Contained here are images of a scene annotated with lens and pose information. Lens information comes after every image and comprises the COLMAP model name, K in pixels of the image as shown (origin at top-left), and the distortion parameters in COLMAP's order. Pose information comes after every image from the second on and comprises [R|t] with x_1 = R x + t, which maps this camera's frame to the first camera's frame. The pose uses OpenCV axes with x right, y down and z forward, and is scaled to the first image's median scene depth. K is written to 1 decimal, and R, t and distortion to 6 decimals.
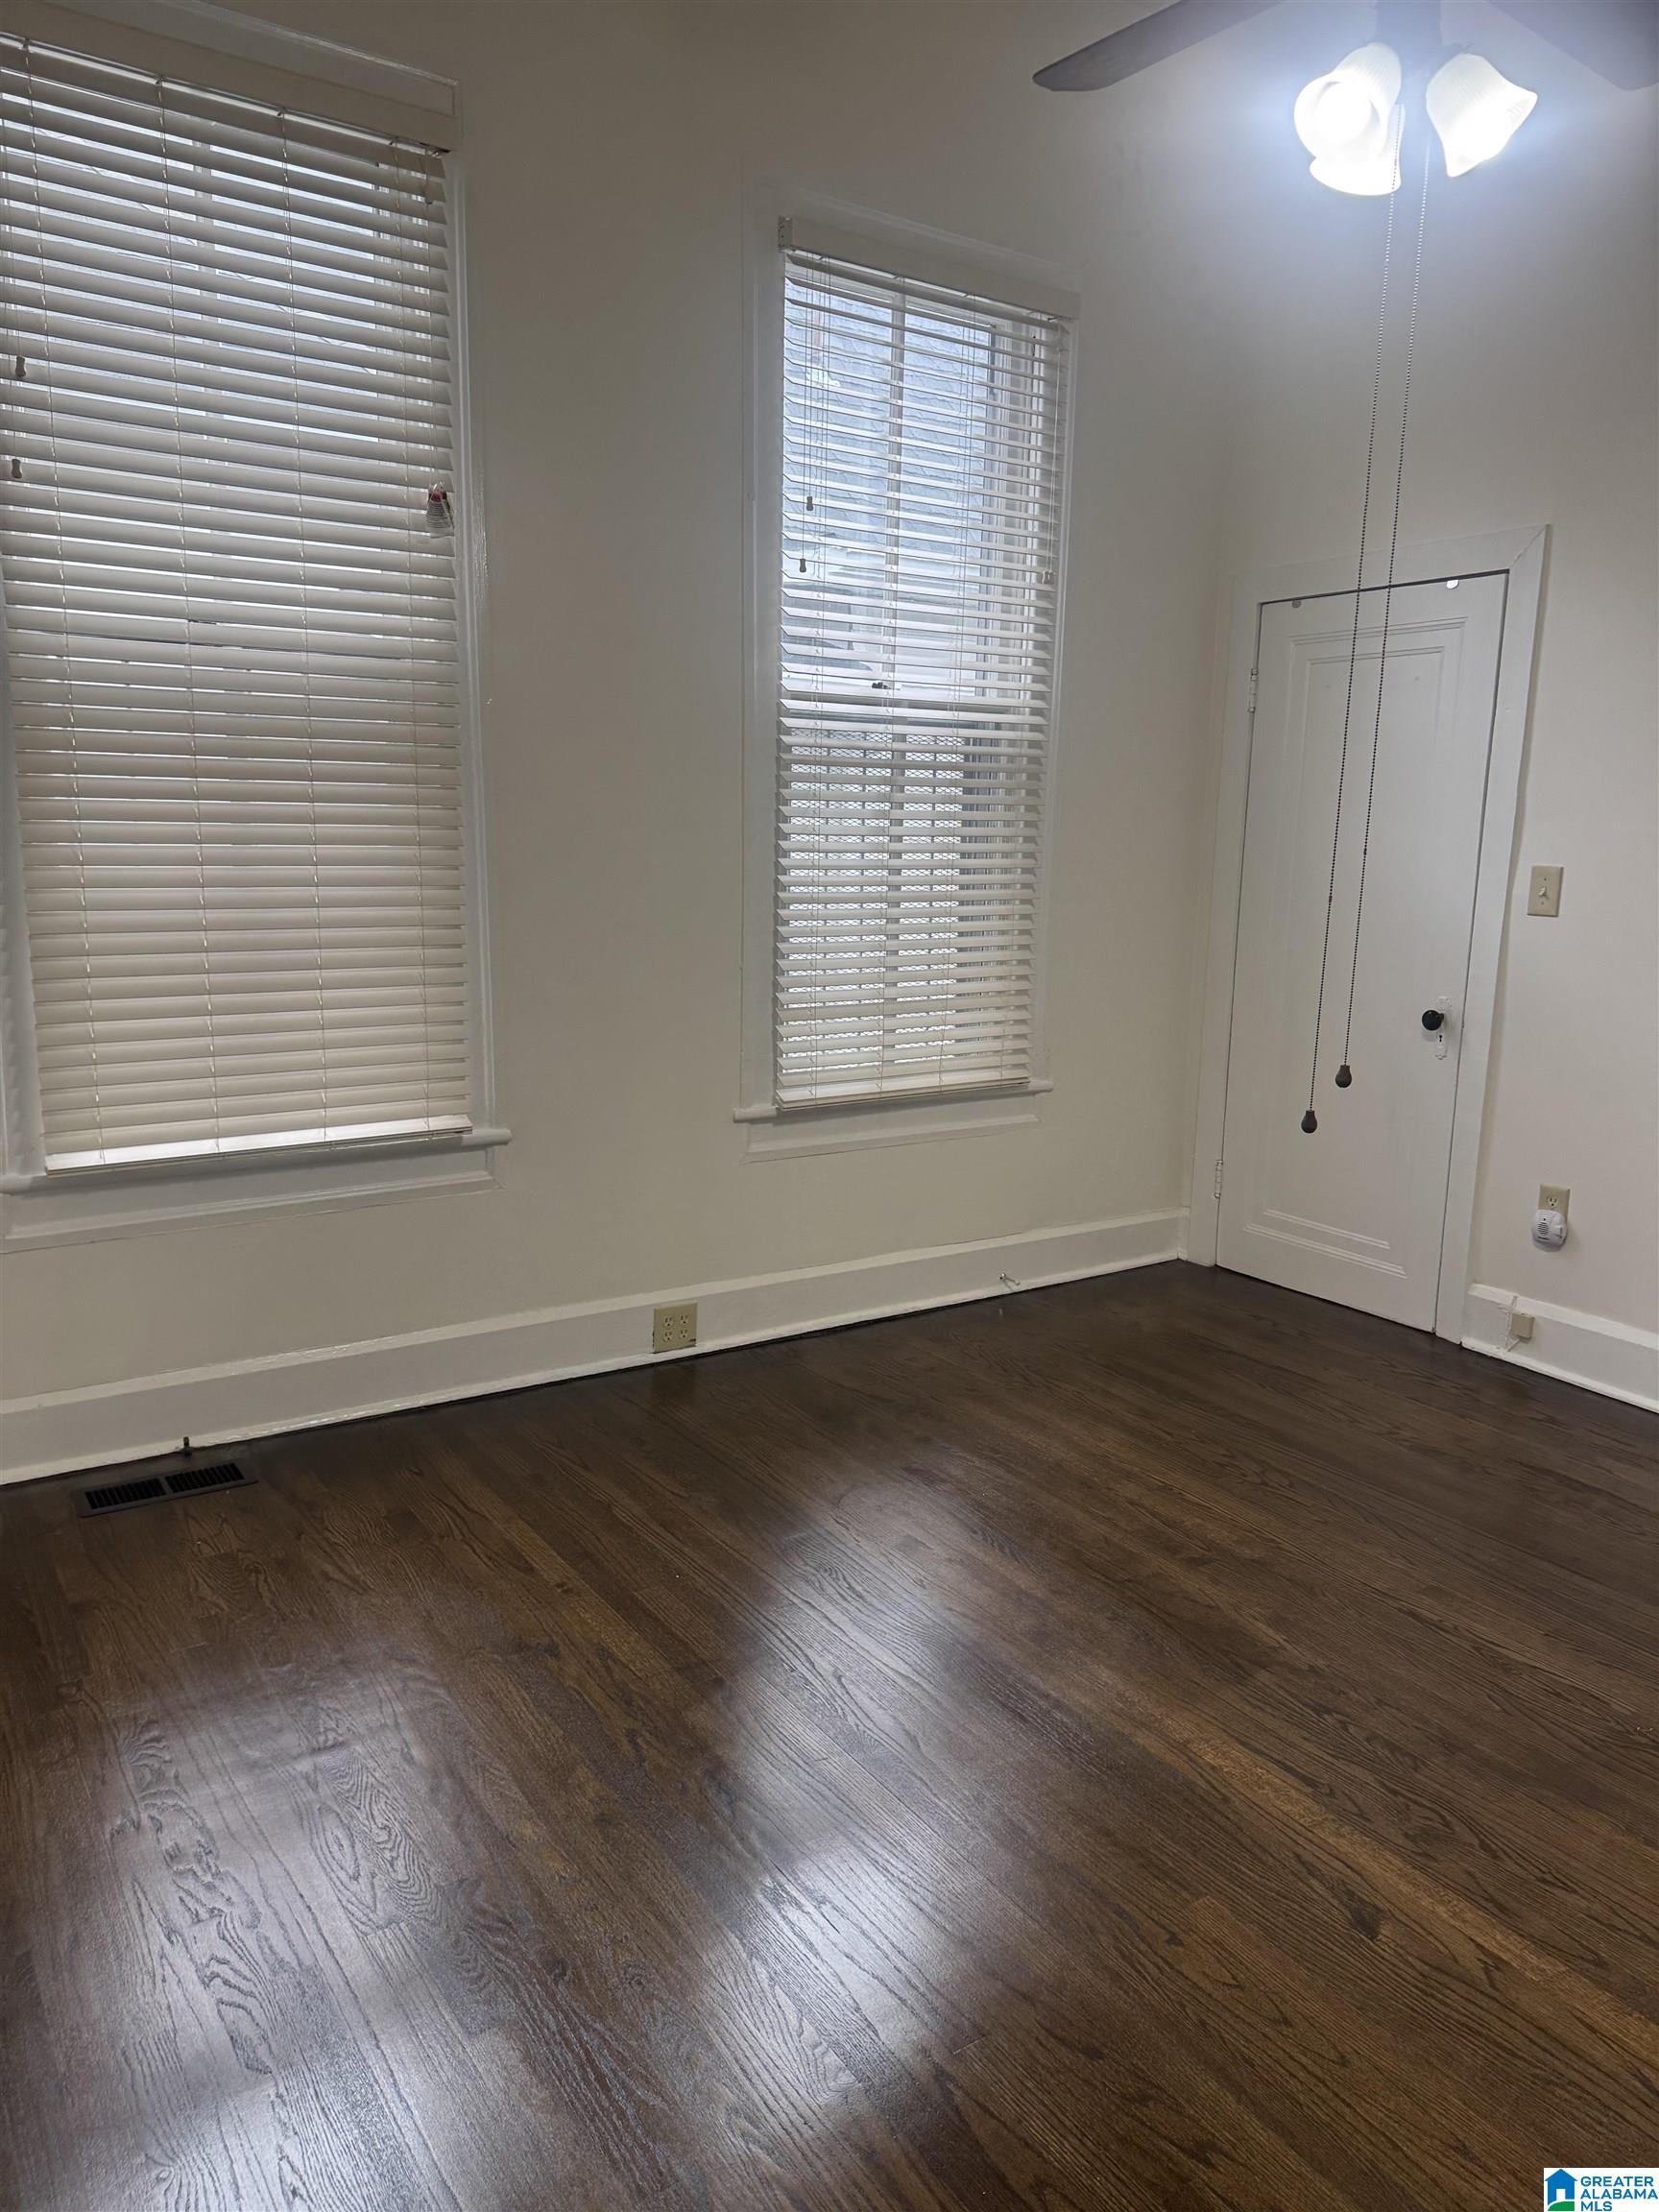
lens RADIAL K [[1554.4, 0, 841.8], [0, 1554.4, 1104.7], [0, 0, 1]] dist [0.066895, -0.094605]
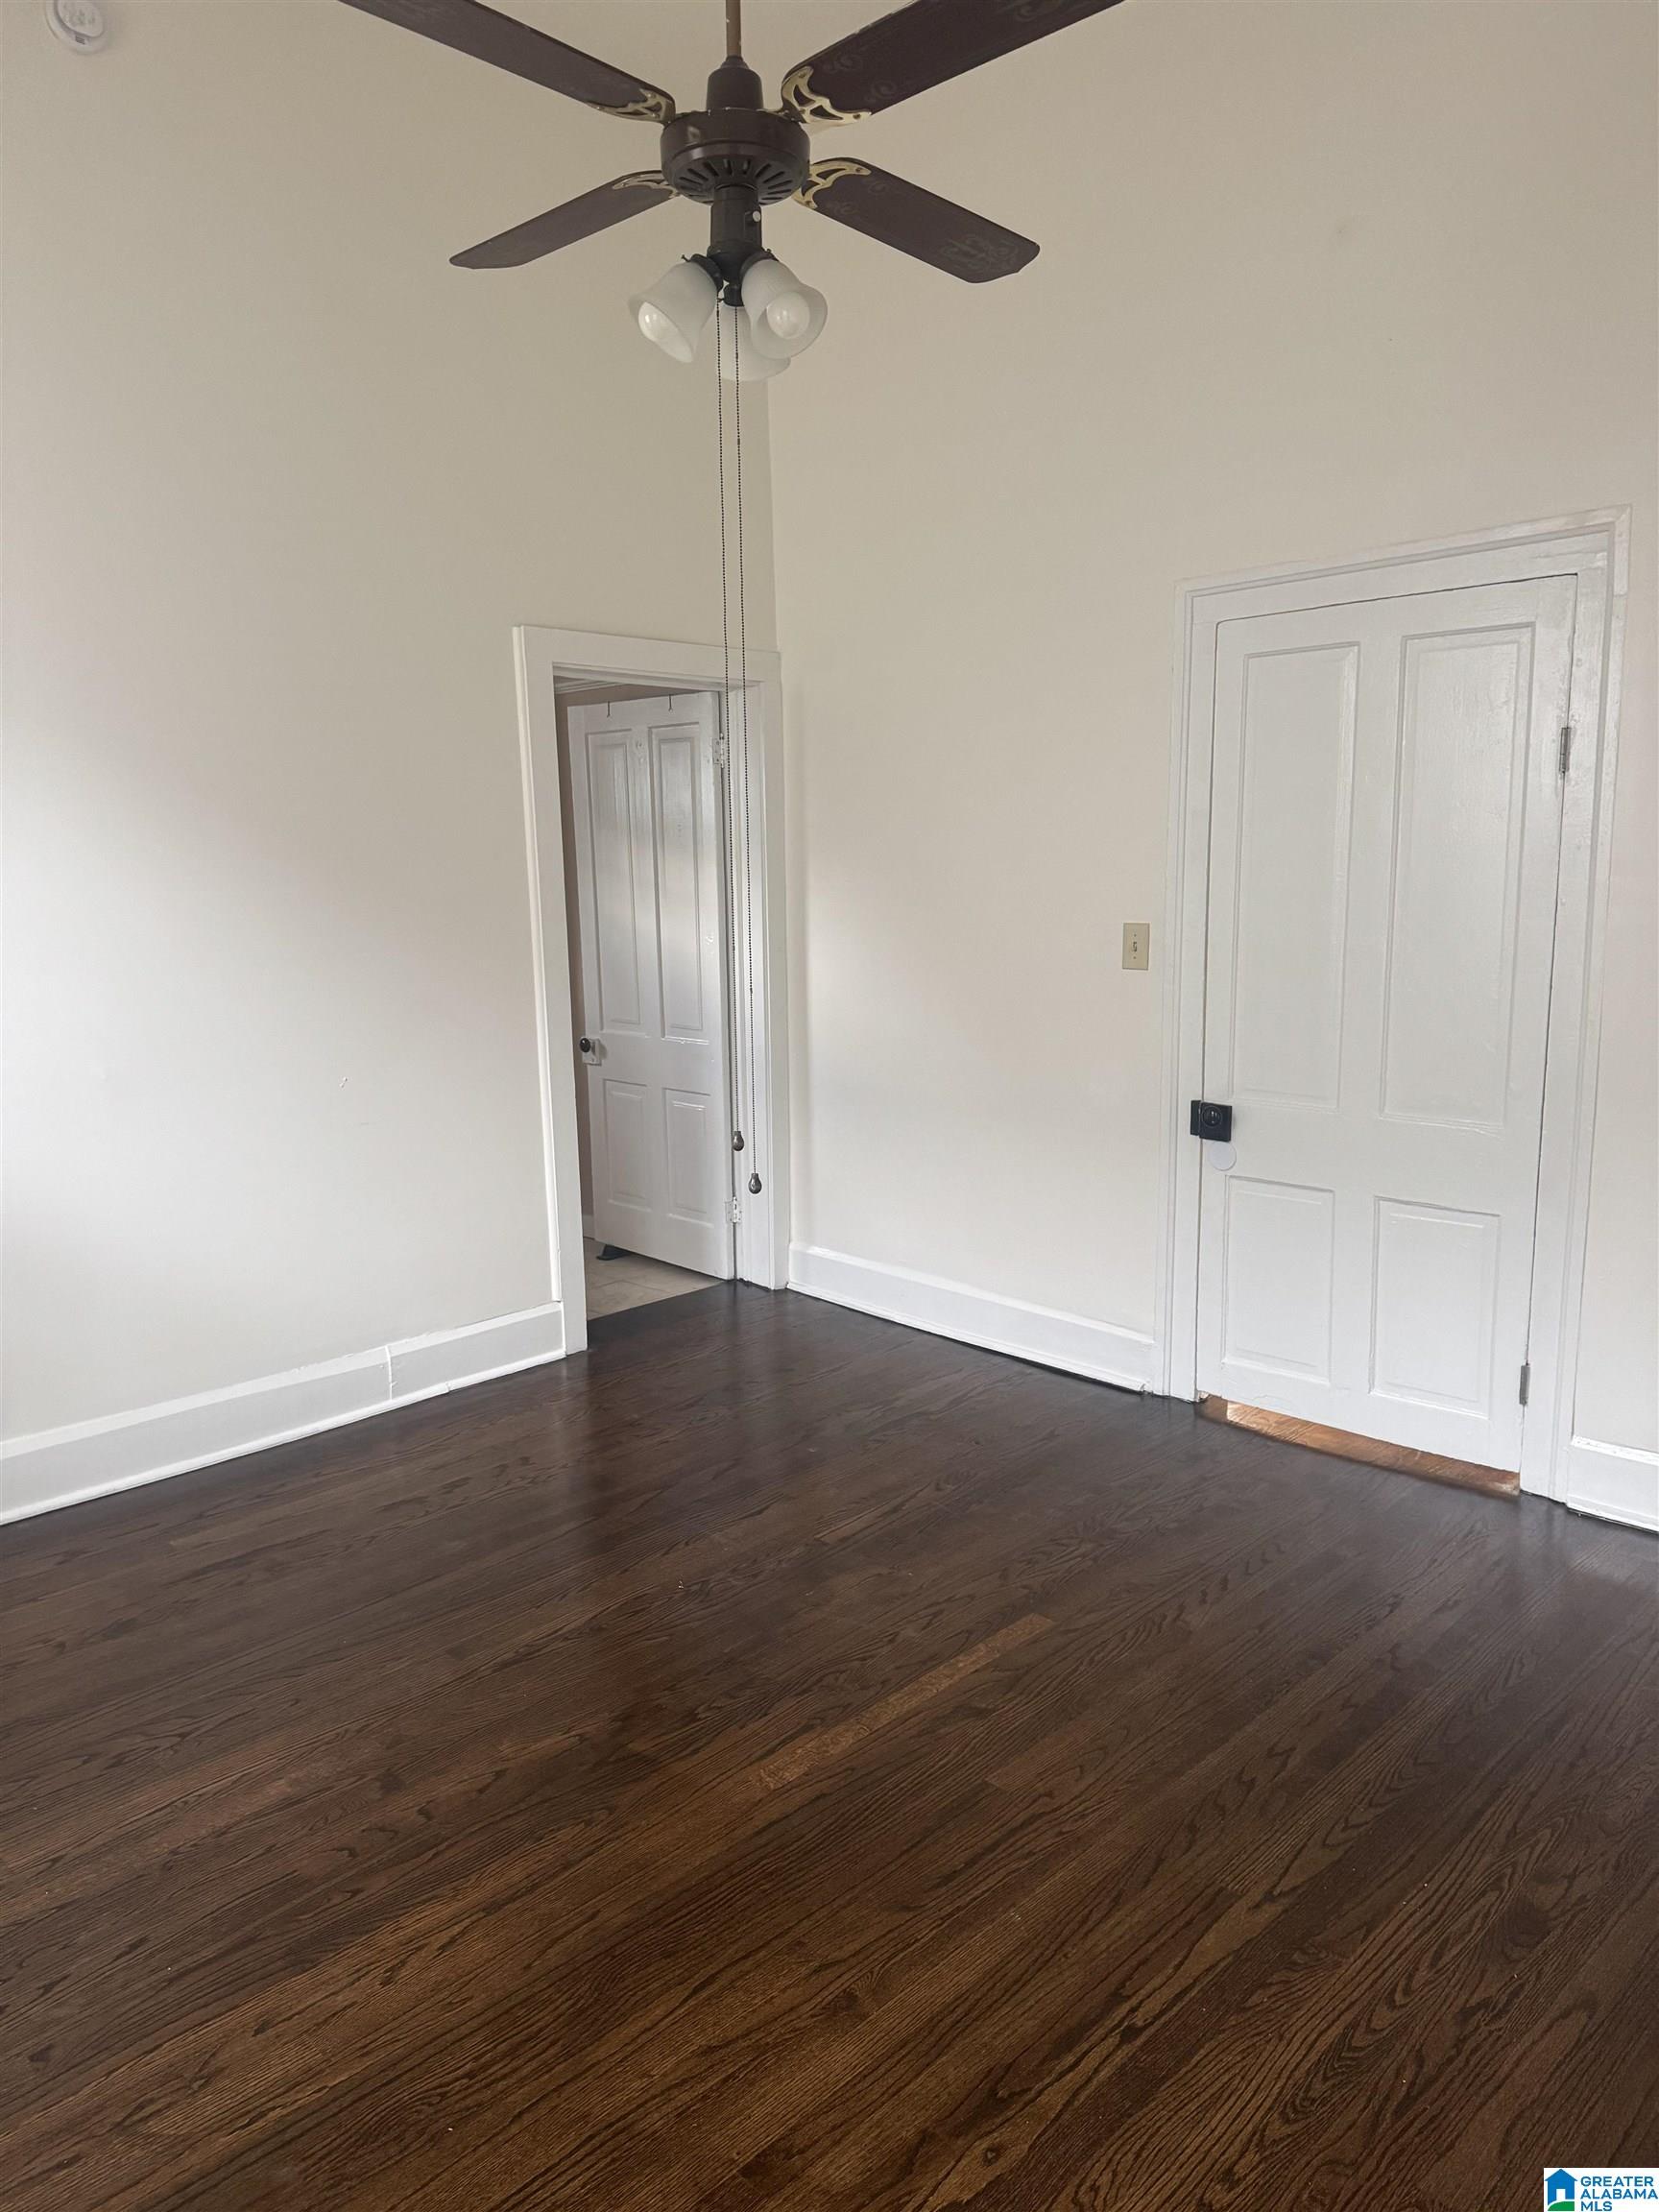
lens RADIAL K [[1554.4, 0, 843.9], [0, 1554.4, 1111.6], [0, 0, 1]] dist [0.066895, -0.094605]
pose [[-0.215483, -0.173207, 0.961024, -0.710843], [0.181719, 0.959840, 0.213739, -0.236060], [-0.959451, 0.220693, -0.175354, 1.040571]]
